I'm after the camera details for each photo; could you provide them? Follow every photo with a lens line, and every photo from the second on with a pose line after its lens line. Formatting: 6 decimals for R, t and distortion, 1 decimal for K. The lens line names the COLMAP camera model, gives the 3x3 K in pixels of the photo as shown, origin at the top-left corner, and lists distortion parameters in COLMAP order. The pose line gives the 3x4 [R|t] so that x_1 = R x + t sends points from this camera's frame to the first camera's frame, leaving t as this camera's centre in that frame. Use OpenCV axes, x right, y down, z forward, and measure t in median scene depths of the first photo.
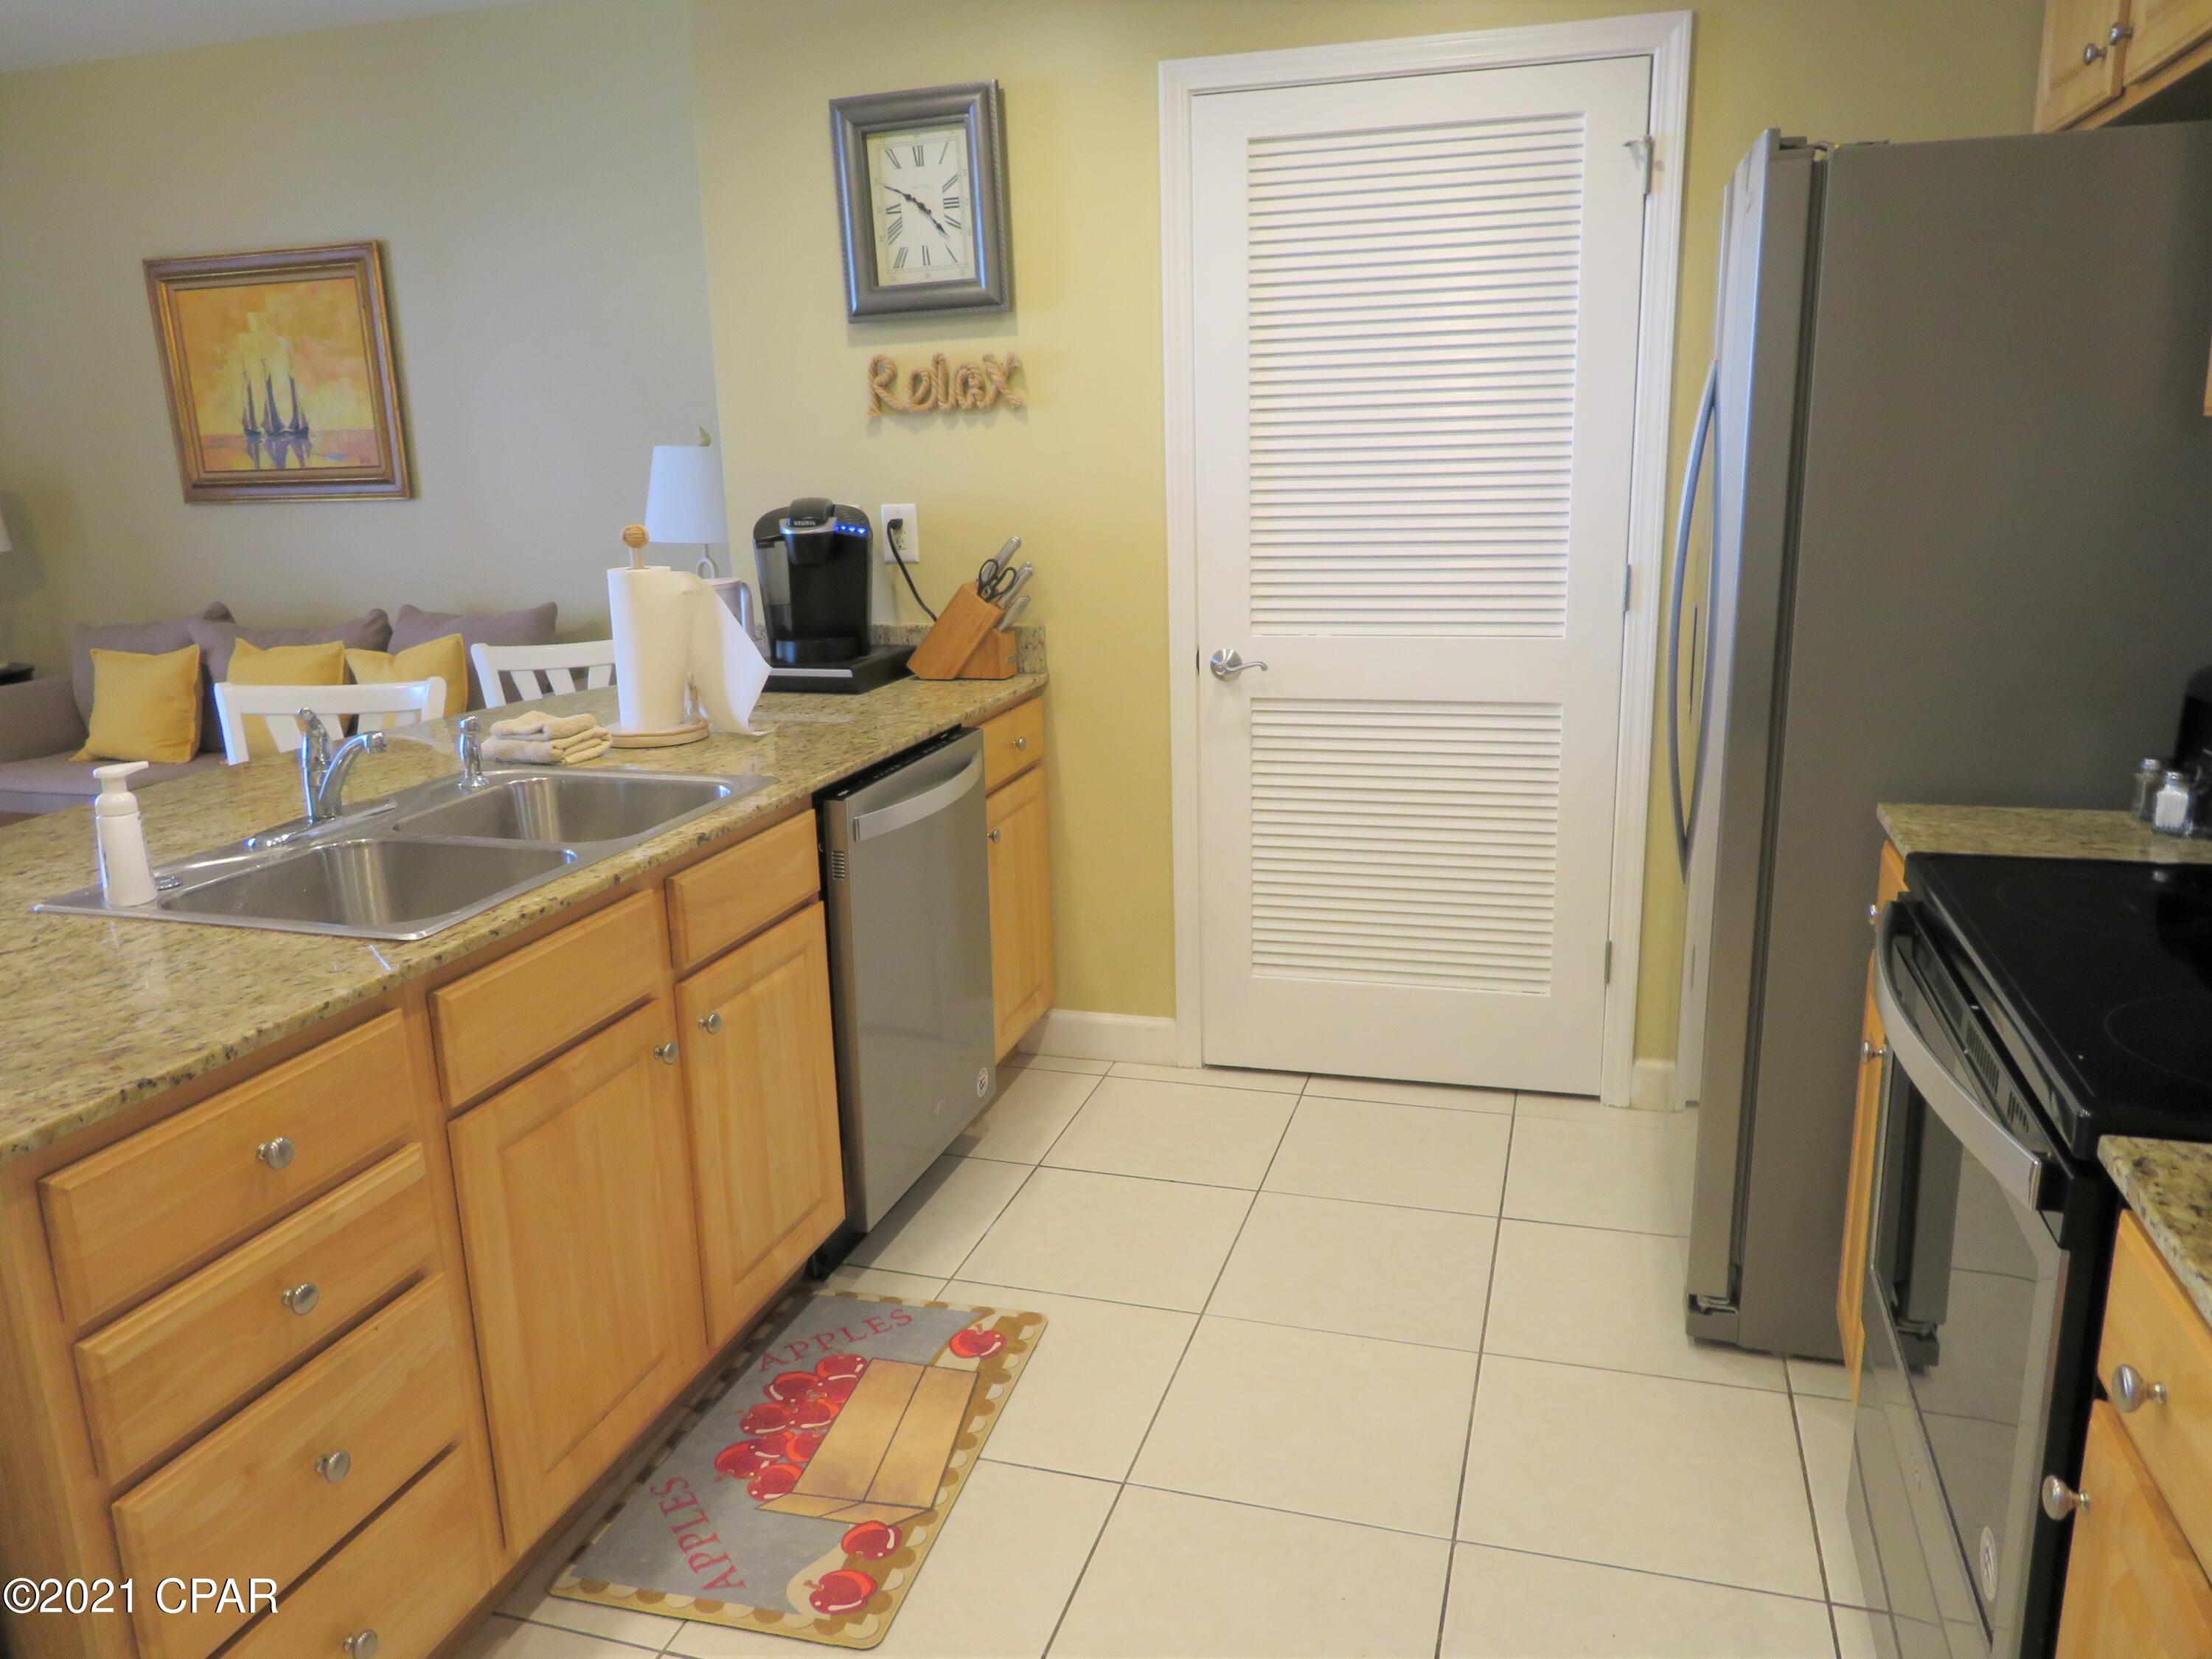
lens RADIAL K [[1573.8, 0, 1107.4], [0, 1573.8, 830.3], [0, 0, 1]] dist [-0.016537, 0.010860]
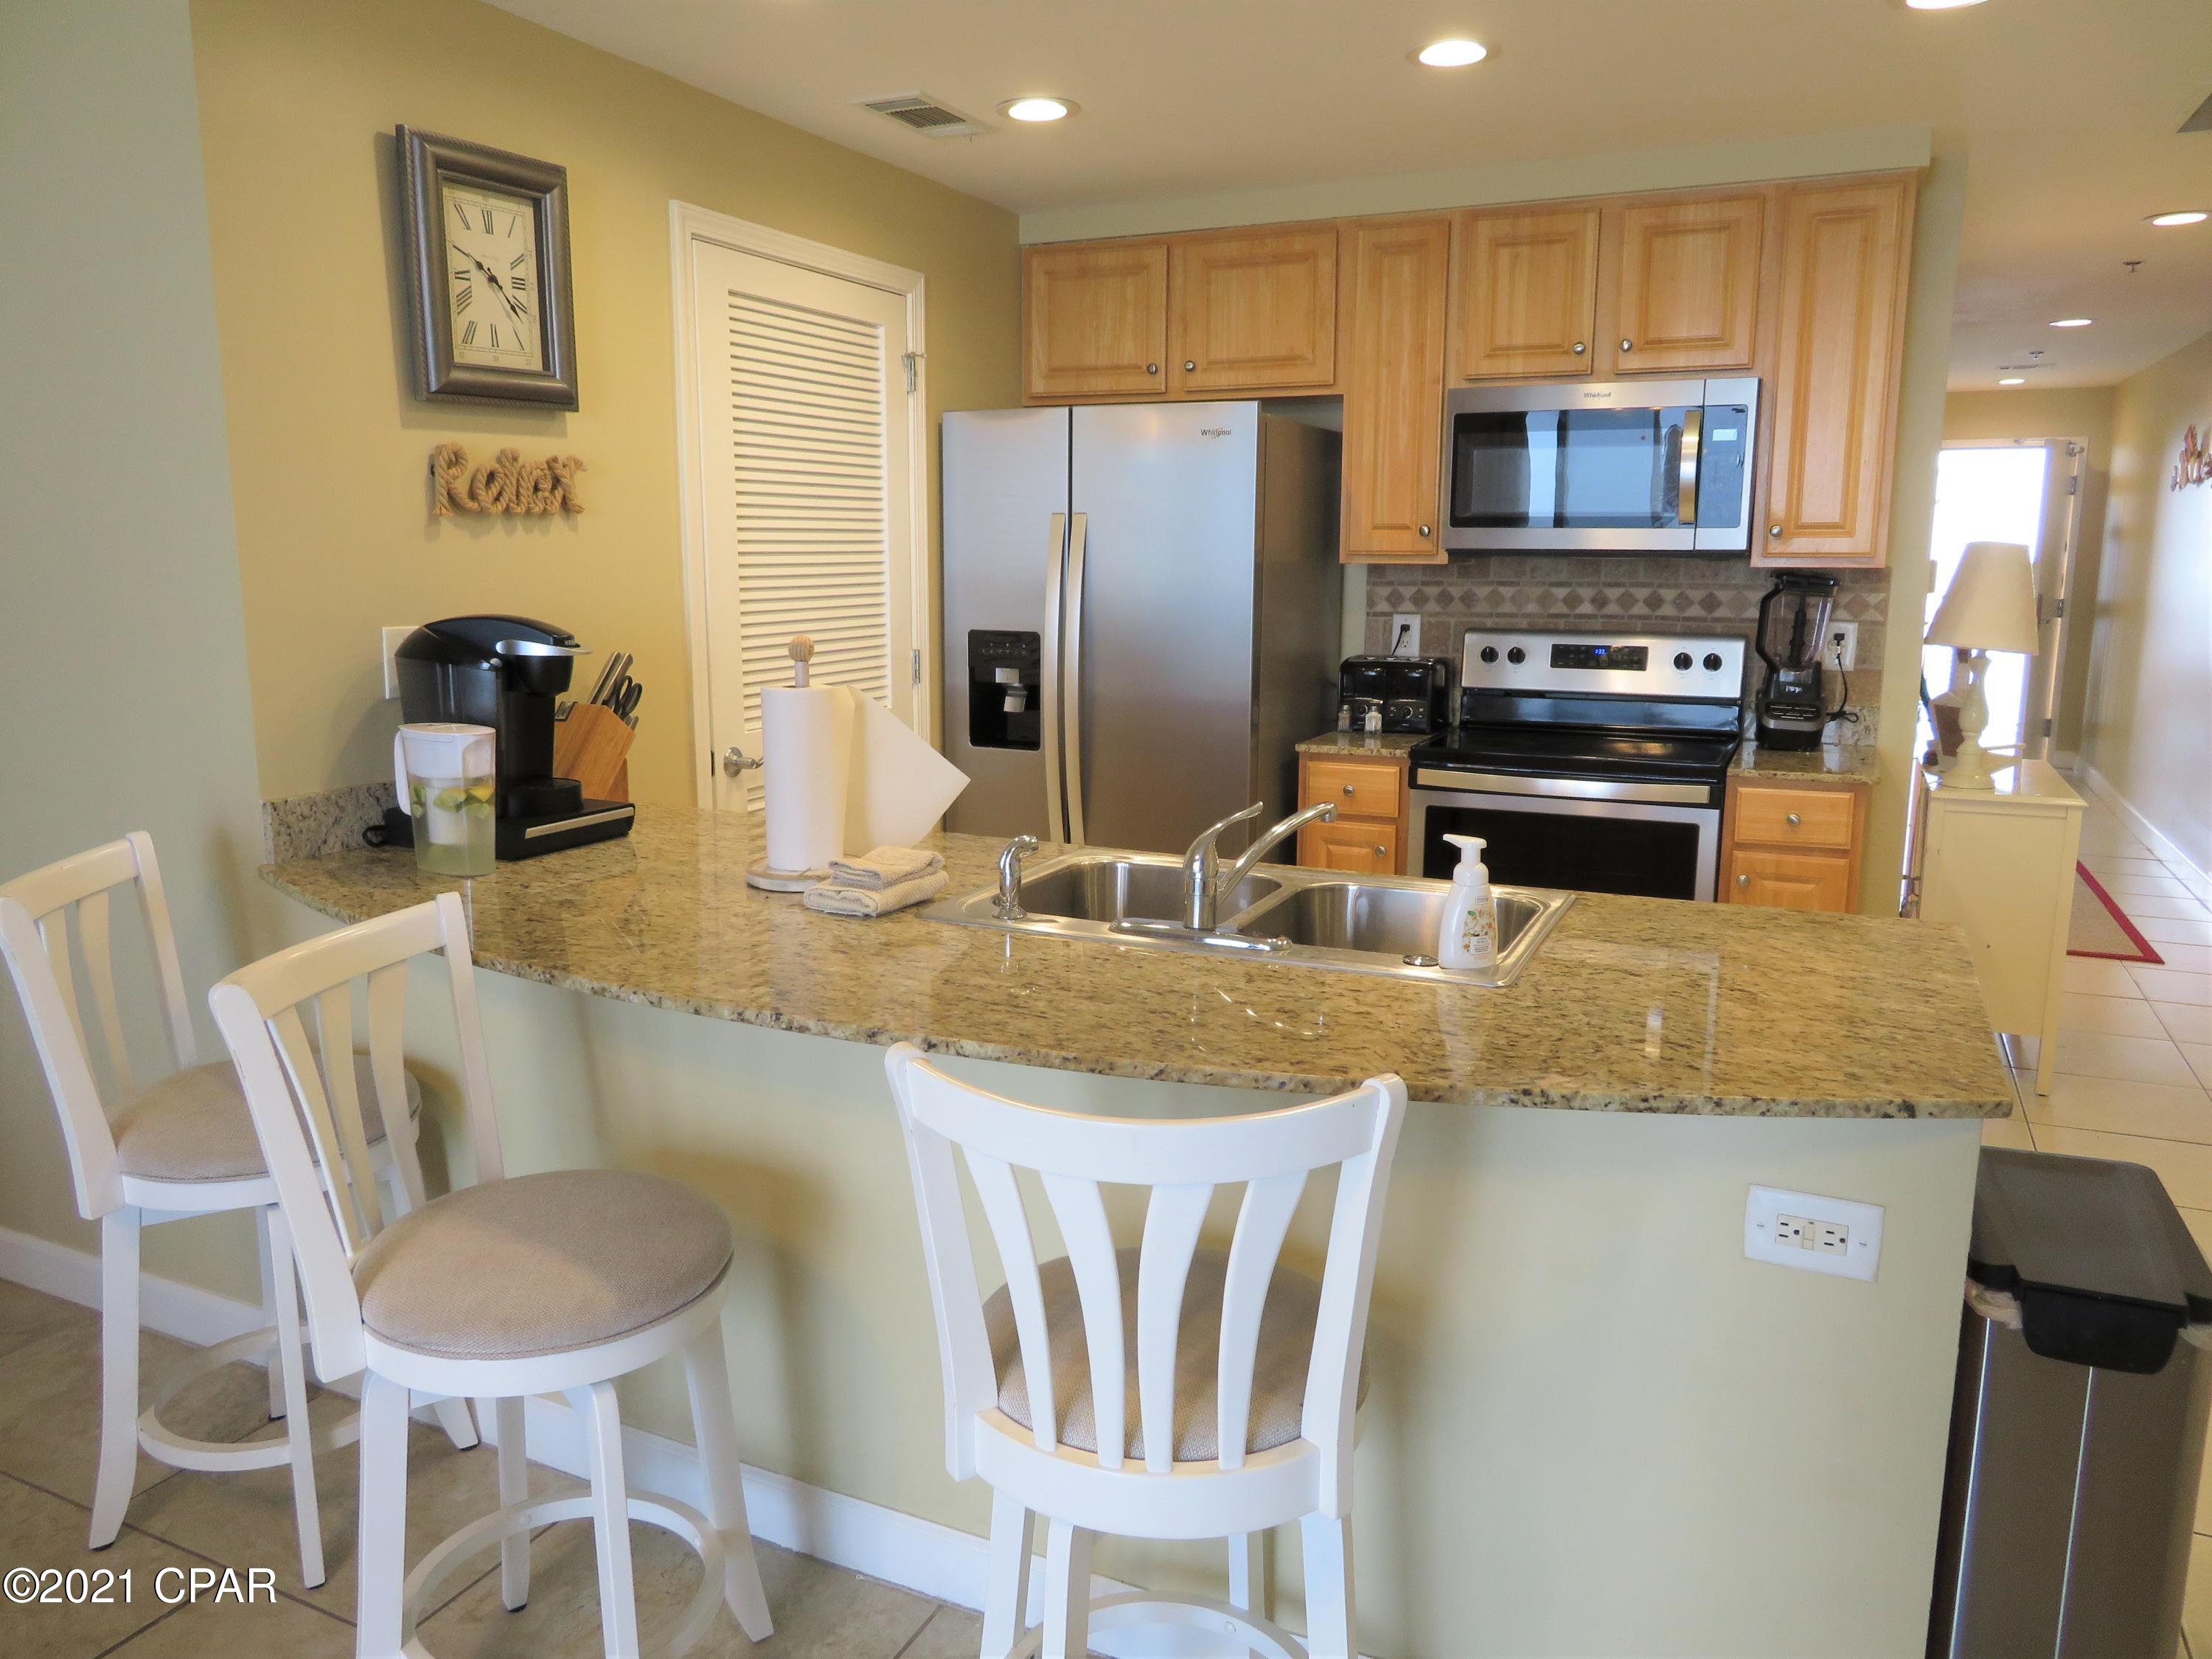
lens RADIAL K [[1573.8, 0, 1106.8], [0, 1573.8, 828.1], [0, 0, 1]] dist [-0.016537, 0.010860]
pose [[0.132691, -0.148415, 0.979983, -0.945905], [0.232386, 0.965824, 0.114805, -0.125133], [-0.963530, 0.212501, 0.162645, 0.589830]]
